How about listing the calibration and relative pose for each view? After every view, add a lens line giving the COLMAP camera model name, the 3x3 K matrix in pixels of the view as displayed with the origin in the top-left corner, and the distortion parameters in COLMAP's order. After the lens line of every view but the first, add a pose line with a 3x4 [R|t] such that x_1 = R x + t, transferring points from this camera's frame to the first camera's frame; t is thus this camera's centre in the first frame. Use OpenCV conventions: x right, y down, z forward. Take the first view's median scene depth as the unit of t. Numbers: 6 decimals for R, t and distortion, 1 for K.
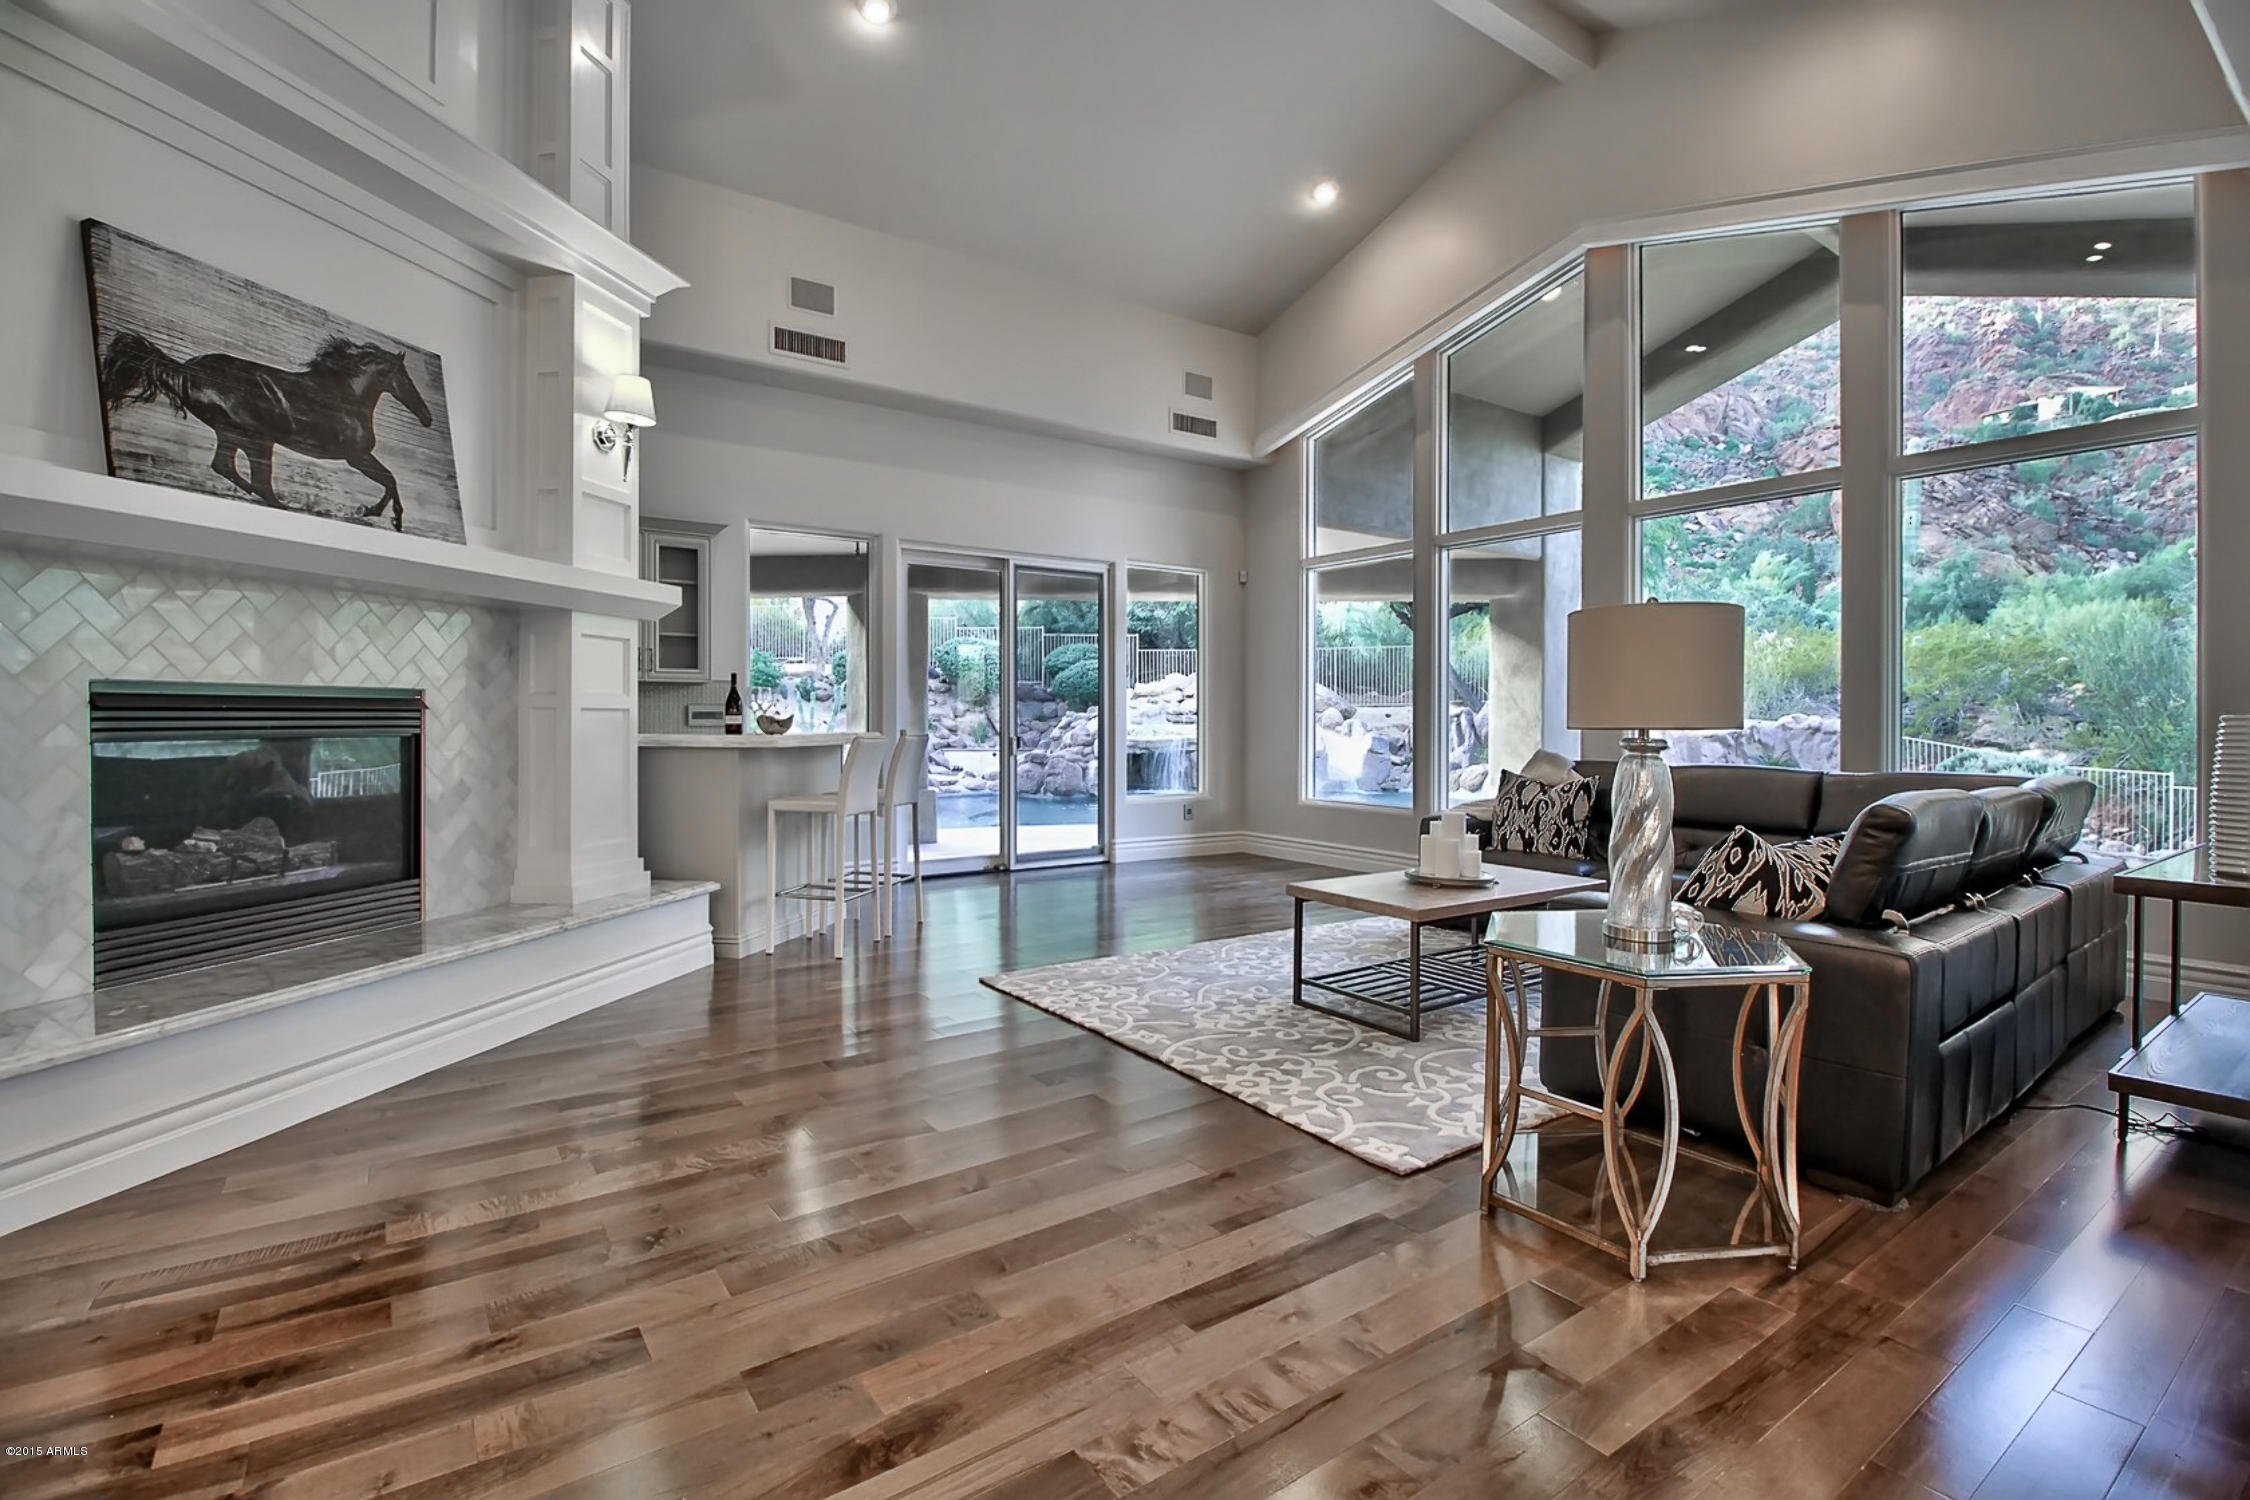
lens RADIAL K [[1051.0, 0, 1144.8], [0, 1051.0, 730.4], [0, 0, 1]] dist [-0.015554, -0.003987]
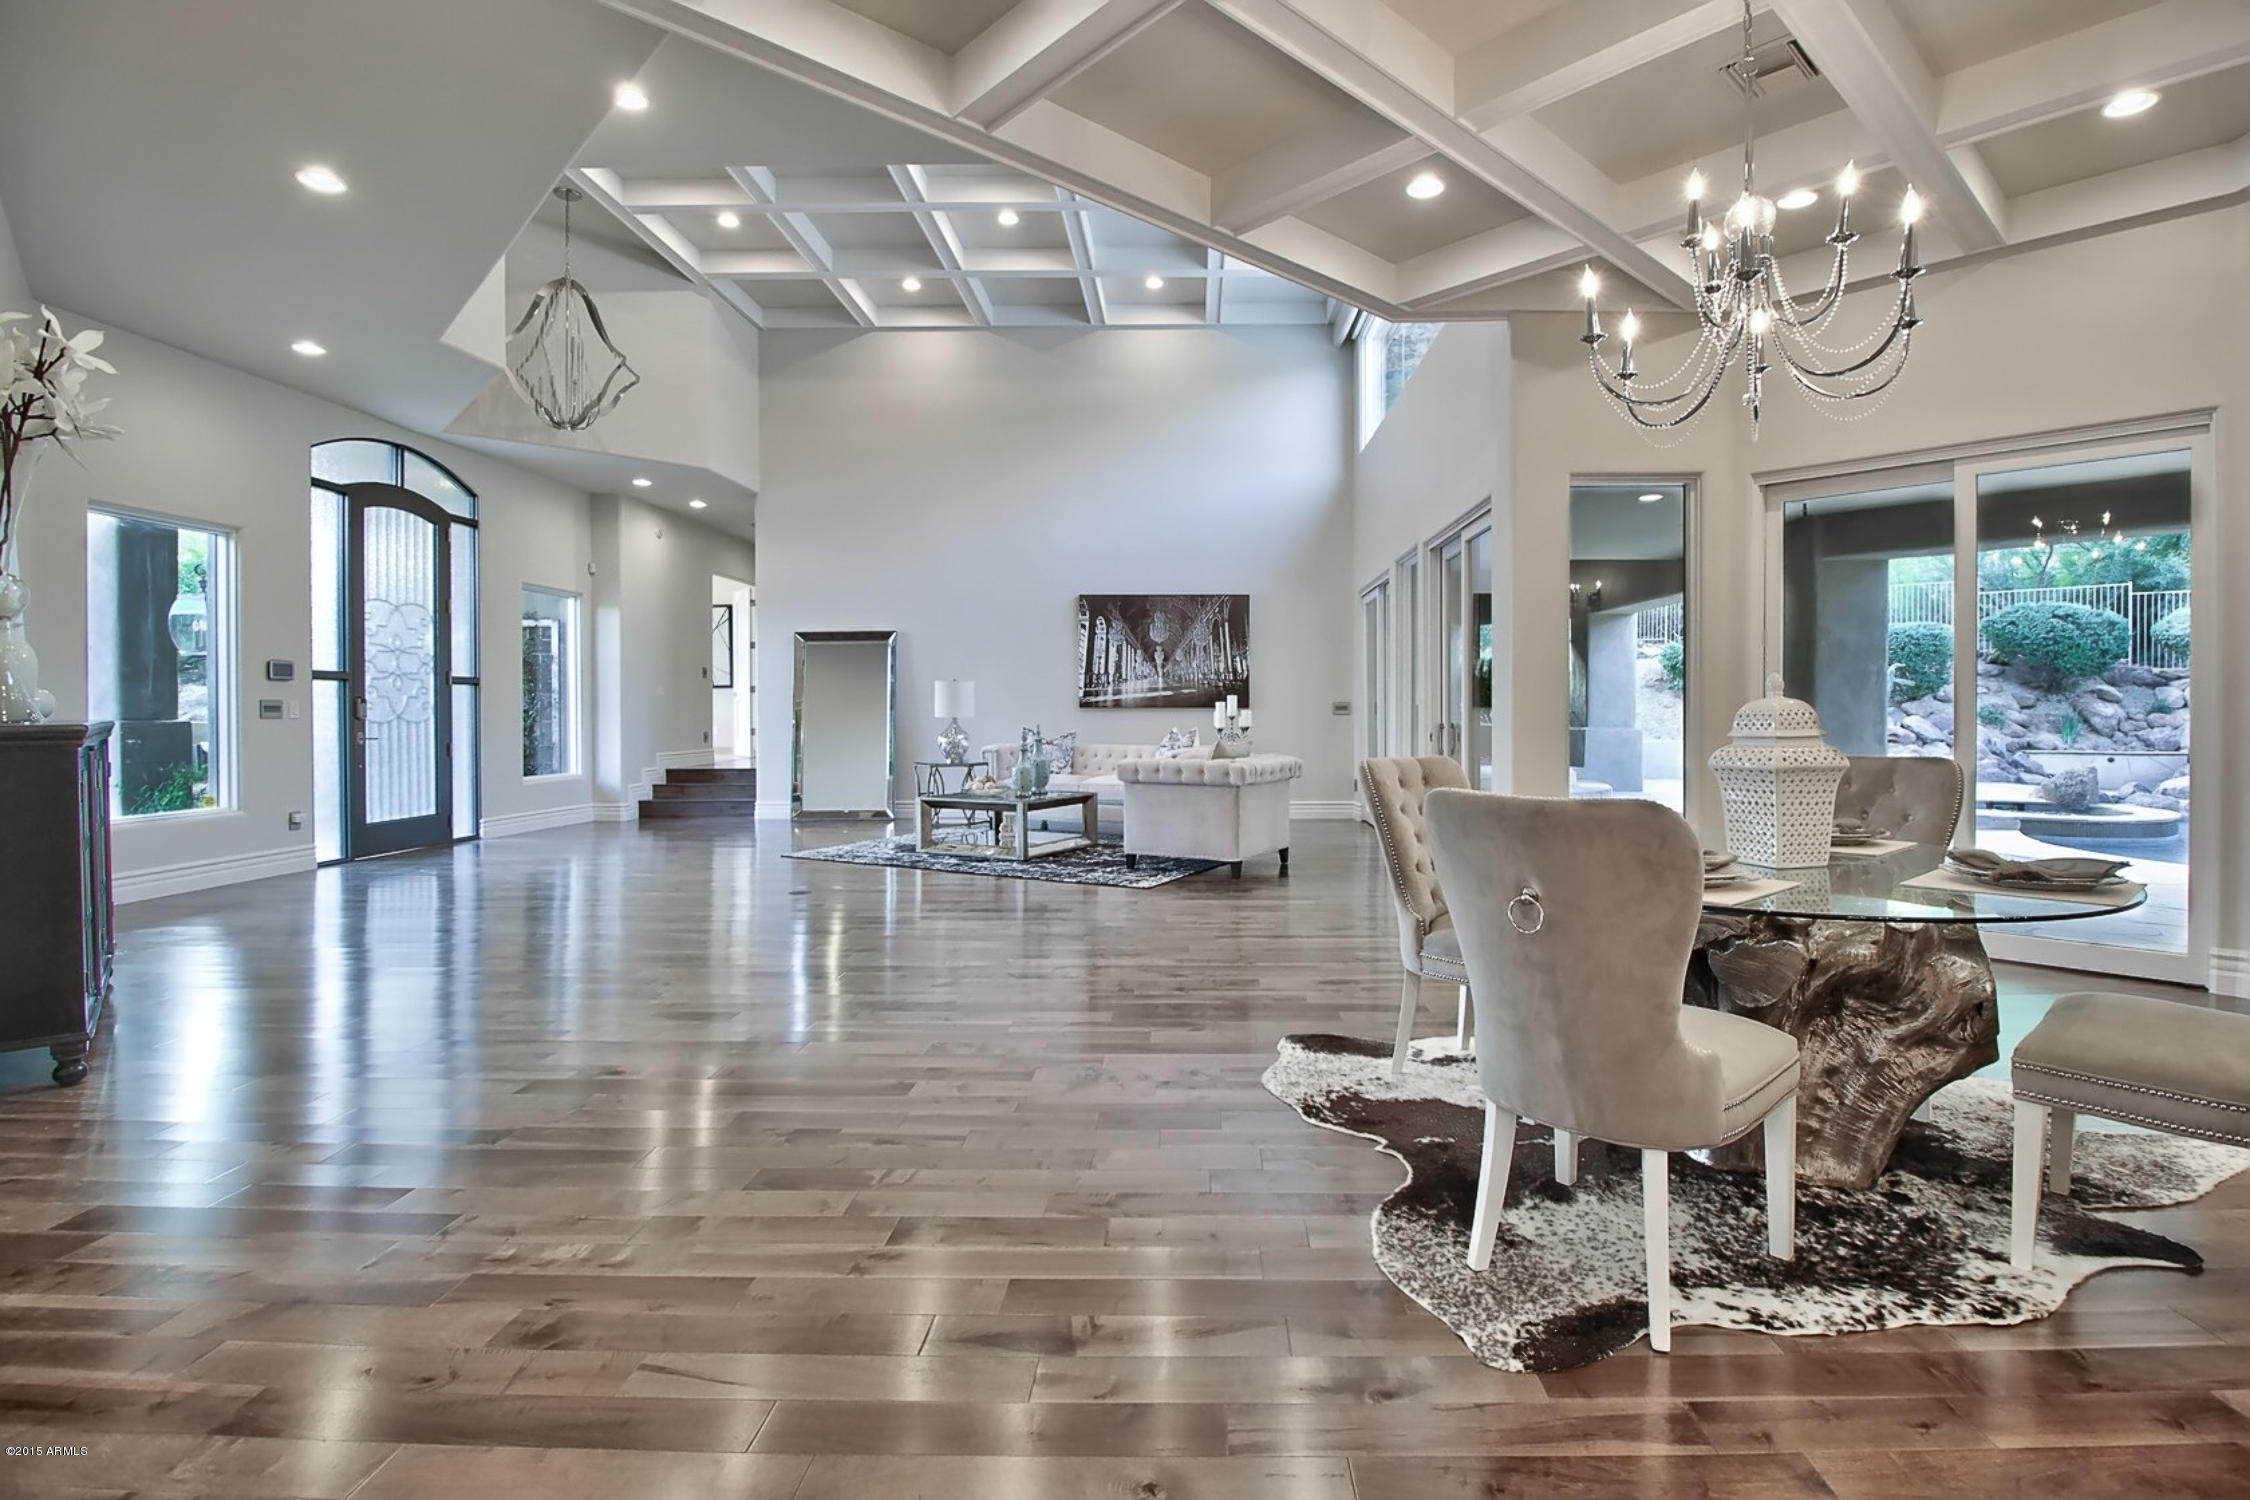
lens RADIAL K [[1051.0, 0, 1177.4], [0, 1051.0, 720.8], [0, 0, 1]] dist [-0.015554, -0.003987]
pose [[0.800757, 0.002356, -0.598985, -0.243326], [-0.003383, 0.999994, -0.000589, -0.001189], [0.598980, 0.002498, 0.800760, 0.036175]]
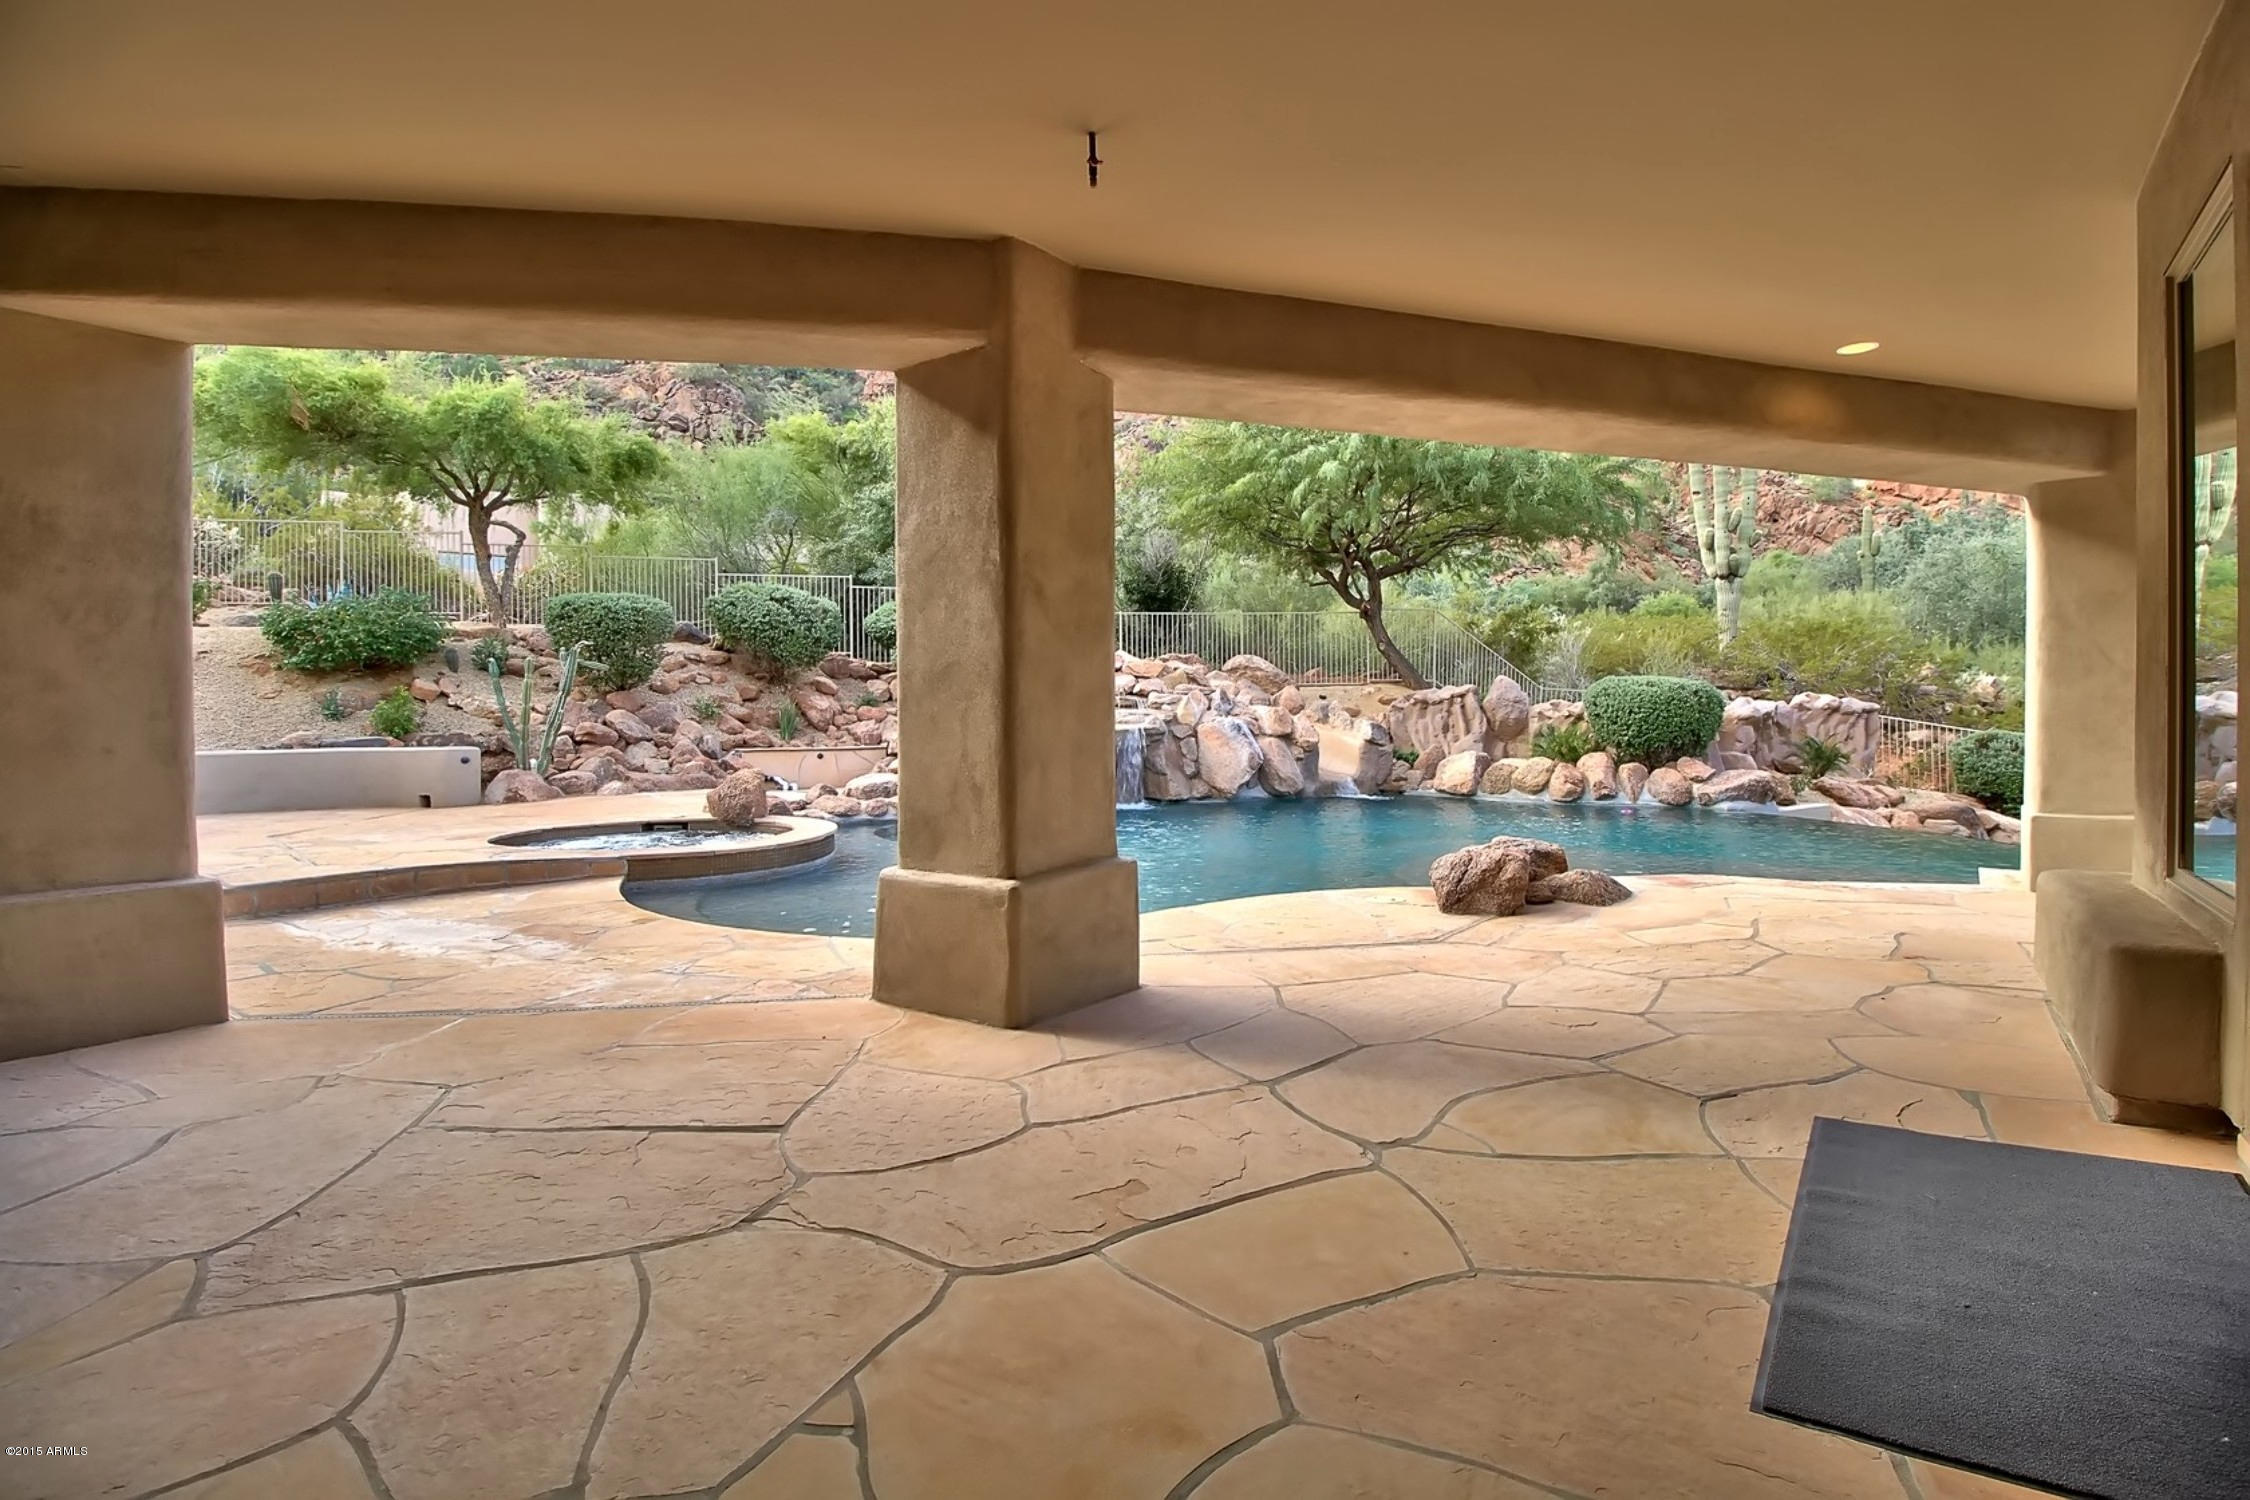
lens RADIAL K [[1051.0, 0, 1160.3], [0, 1051.0, 718.9], [0, 0, 1]] dist [-0.015554, -0.003987]
pose [[0.945430, -0.009042, 0.325699, -0.162925], [0.008958, 0.999958, 0.001758, 0.000039], [-0.325702, 0.001256, 0.945472, 0.310069]]
